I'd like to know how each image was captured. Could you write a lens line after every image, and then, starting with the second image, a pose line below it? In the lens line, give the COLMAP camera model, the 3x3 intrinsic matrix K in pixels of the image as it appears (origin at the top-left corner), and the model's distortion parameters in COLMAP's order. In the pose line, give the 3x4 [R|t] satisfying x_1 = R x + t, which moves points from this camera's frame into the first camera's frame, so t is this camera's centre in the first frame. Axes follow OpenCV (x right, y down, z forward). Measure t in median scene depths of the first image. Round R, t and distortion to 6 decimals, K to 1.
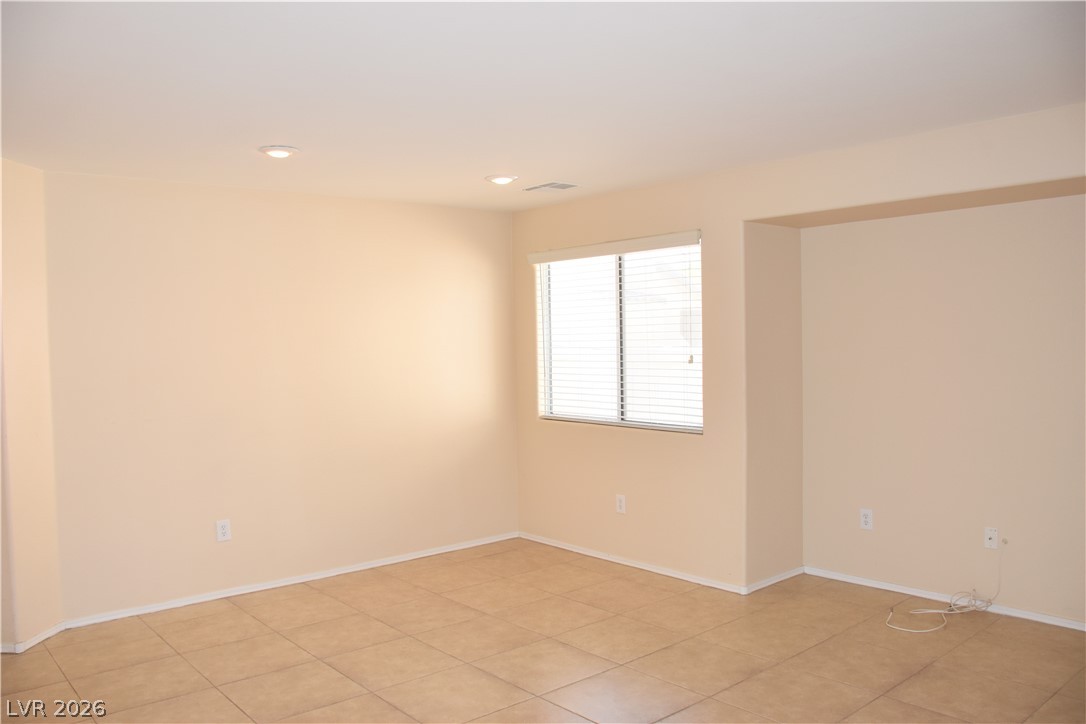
lens RADIAL K [[846.0, 0, 535.5], [0, 846.0, 358.4], [0, 0, 1]] dist [-0.129019, 0.064501]
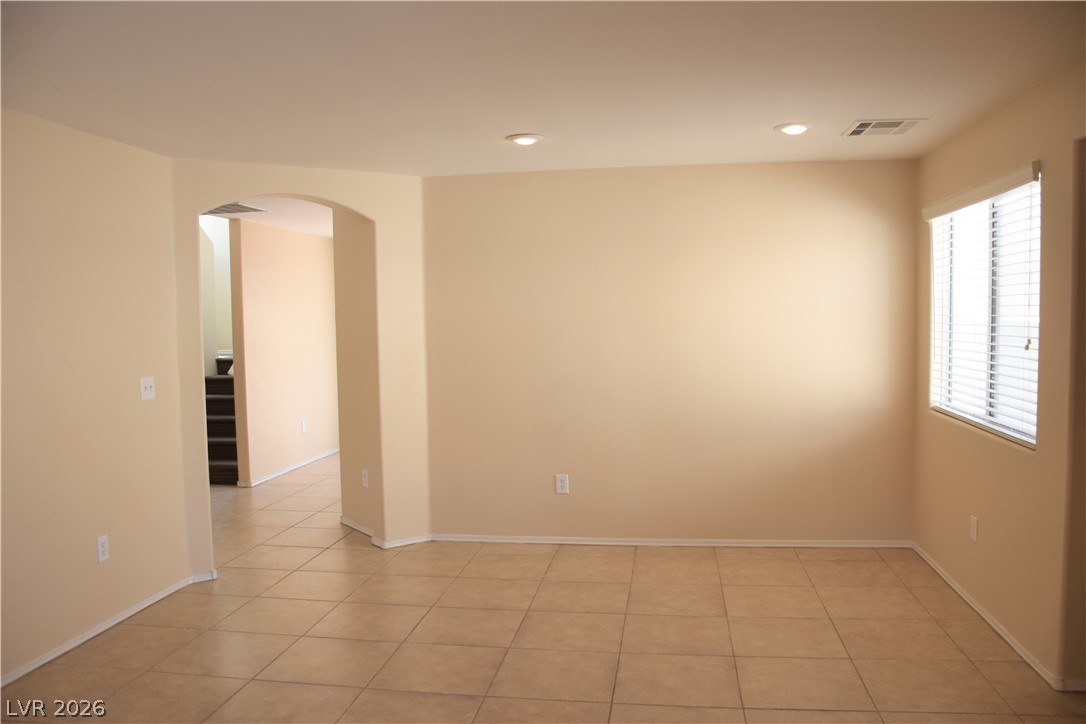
lens RADIAL K [[846.0, 0, 536.8], [0, 846.0, 367.2], [0, 0, 1]] dist [-0.129019, 0.064501]
pose [[0.653993, 0.055067, -0.754494, 0.464301], [-0.012533, 0.997999, 0.061976, -0.018110], [0.756397, -0.031076, 0.653374, 0.253062]]
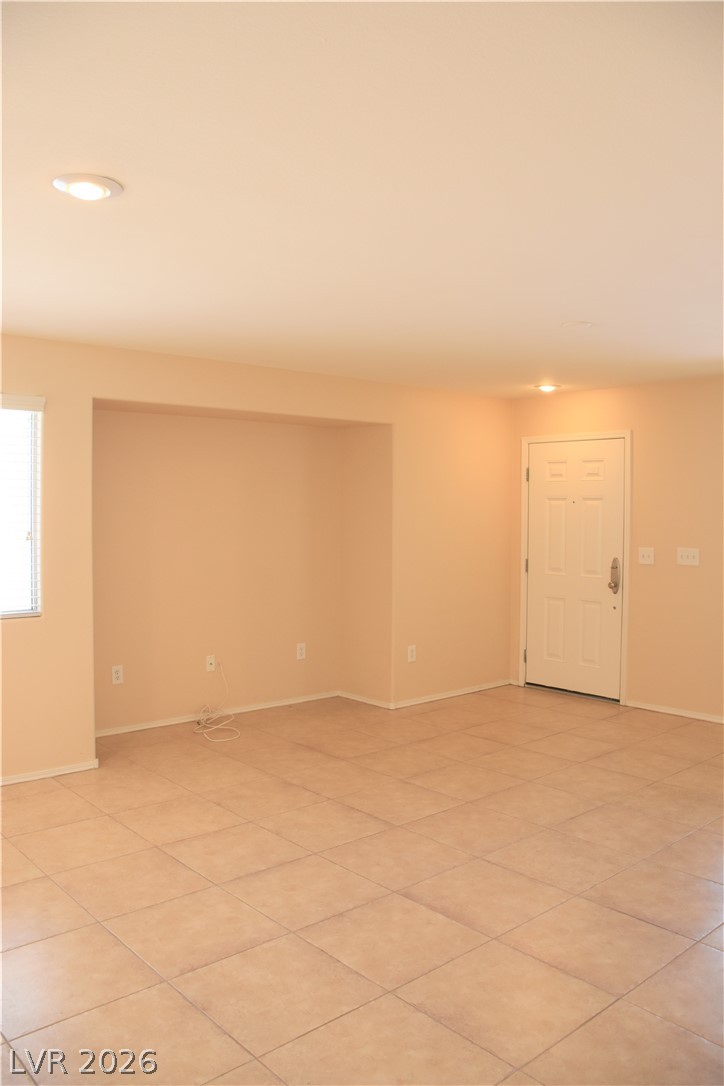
lens RADIAL K [[846.0, 0, 357.0], [0, 846.0, 537.2], [0, 0, 1]] dist [-0.129019, 0.064501]
pose [[-0.014877, -0.011402, 0.999824, -0.771425], [0.016751, 0.999792, 0.011651, -0.001868], [-0.999749, 0.016921, -0.014683, 0.708339]]
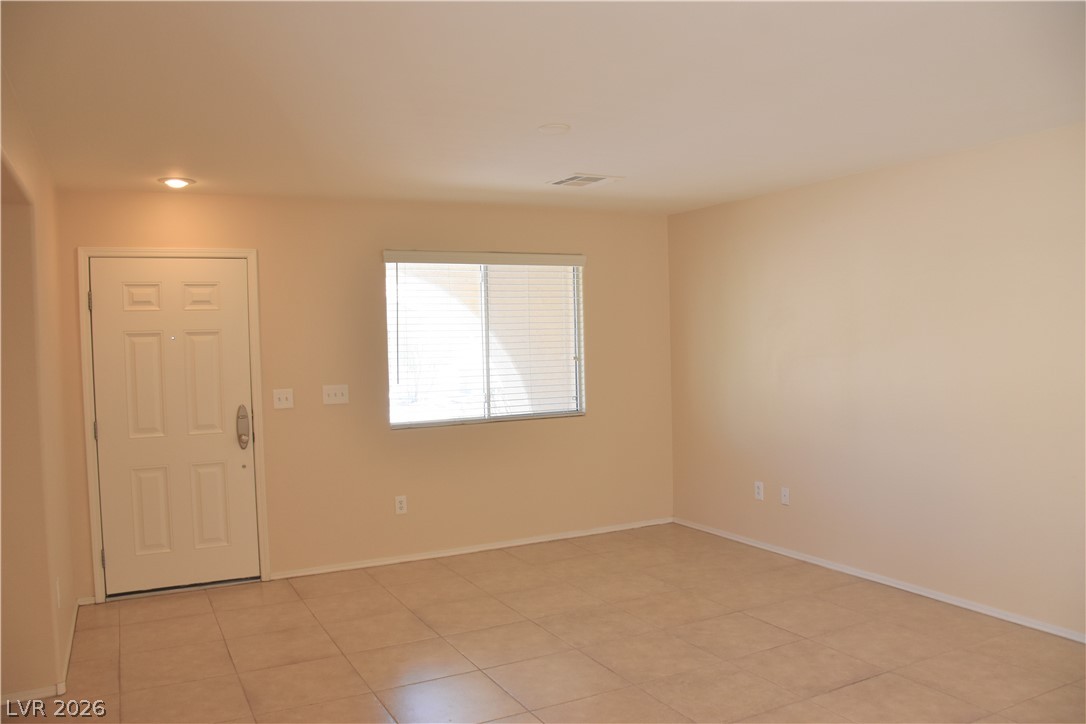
lens RADIAL K [[846.0, 0, 535.7], [0, 846.0, 368.4], [0, 0, 1]] dist [-0.129019, 0.064501]
pose [[-0.970571, 0.039813, 0.237502, -0.046488], [0.053029, 0.997365, 0.049517, -0.028273], [-0.234905, 0.060655, -0.970124, 1.252938]]
